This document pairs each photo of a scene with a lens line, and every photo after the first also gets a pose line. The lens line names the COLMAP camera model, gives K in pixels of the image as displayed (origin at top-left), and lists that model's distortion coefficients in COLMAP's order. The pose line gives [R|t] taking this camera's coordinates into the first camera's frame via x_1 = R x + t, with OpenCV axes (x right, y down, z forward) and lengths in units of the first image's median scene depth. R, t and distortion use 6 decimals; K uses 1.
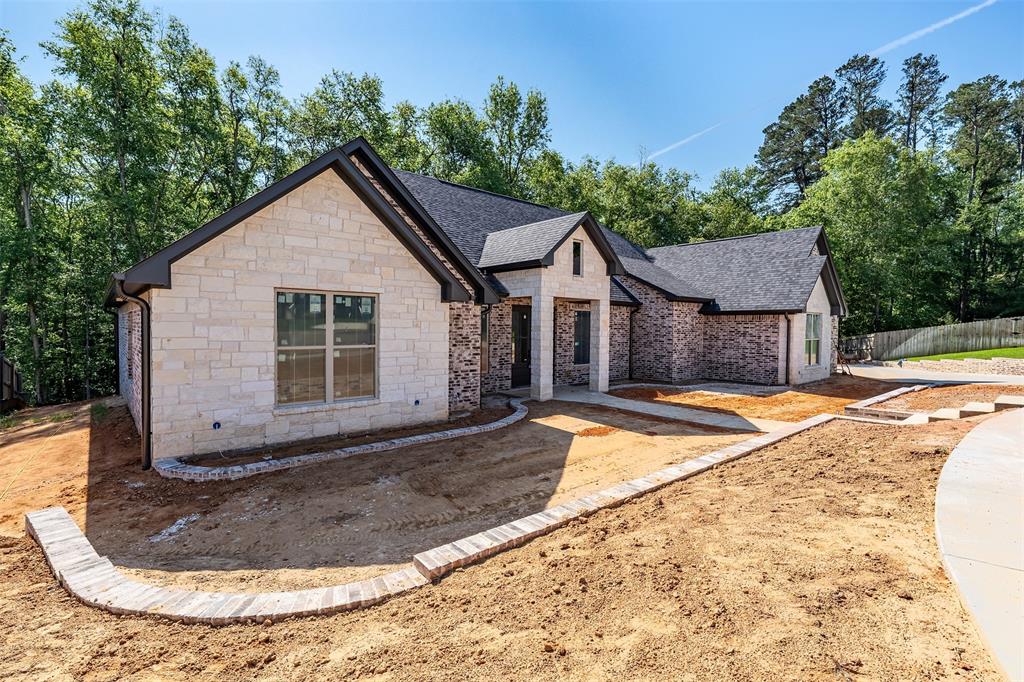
lens RADIAL K [[491.5, 0, 514.0], [0, 491.5, 339.7], [0, 0, 1]] dist [0.006464, -0.000295]
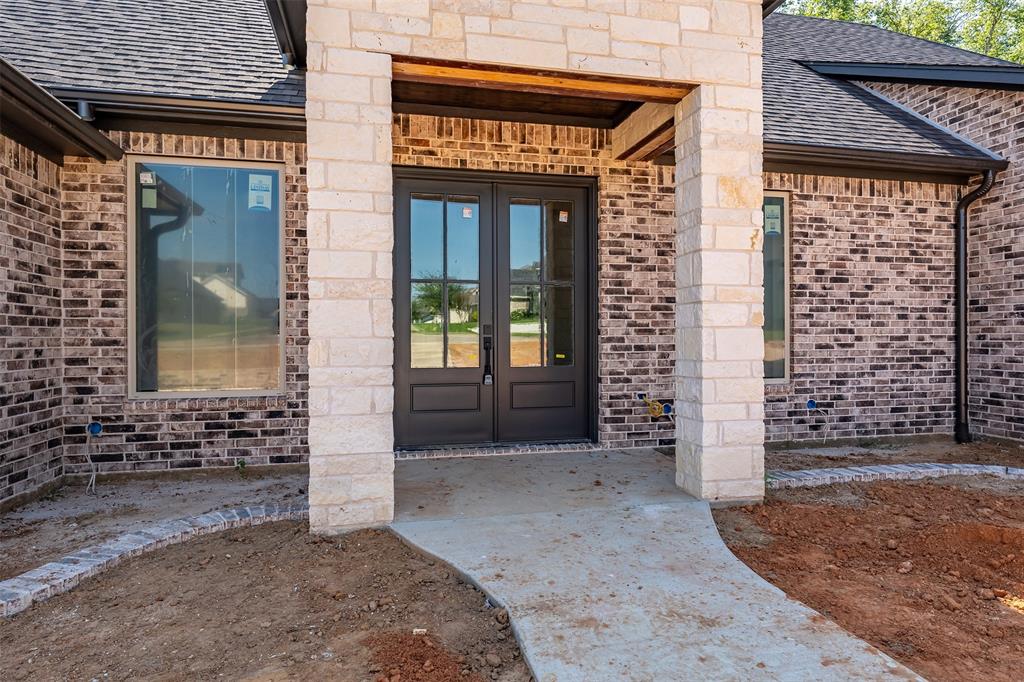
lens RADIAL K [[610.0, 0, 510.1], [0, 610.0, 341.4], [0, 0, 1]] dist [-0.008606, -0.001264]
pose [[0.868795, -0.012202, -0.495021, 0.339613], [-0.002012, 0.999601, -0.028170, 0.062609], [0.495167, 0.025470, 0.868424, 1.042462]]
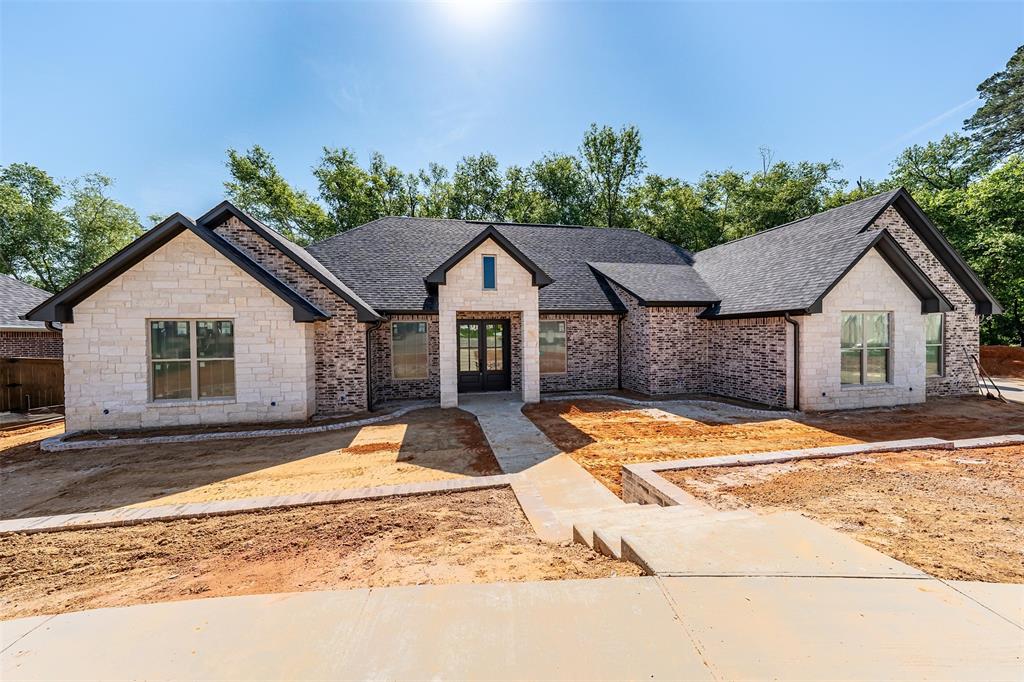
lens RADIAL K [[358.9, 0, 510.4], [0, 358.9, 340.1], [0, 0, 1]] dist [-0.002419, -0.000004]
pose [[0.857880, -0.011451, -0.513723, 0.763577], [0.006831, 0.999917, -0.010881, -0.018890], [0.513805, 0.005825, 0.857887, 0.515261]]
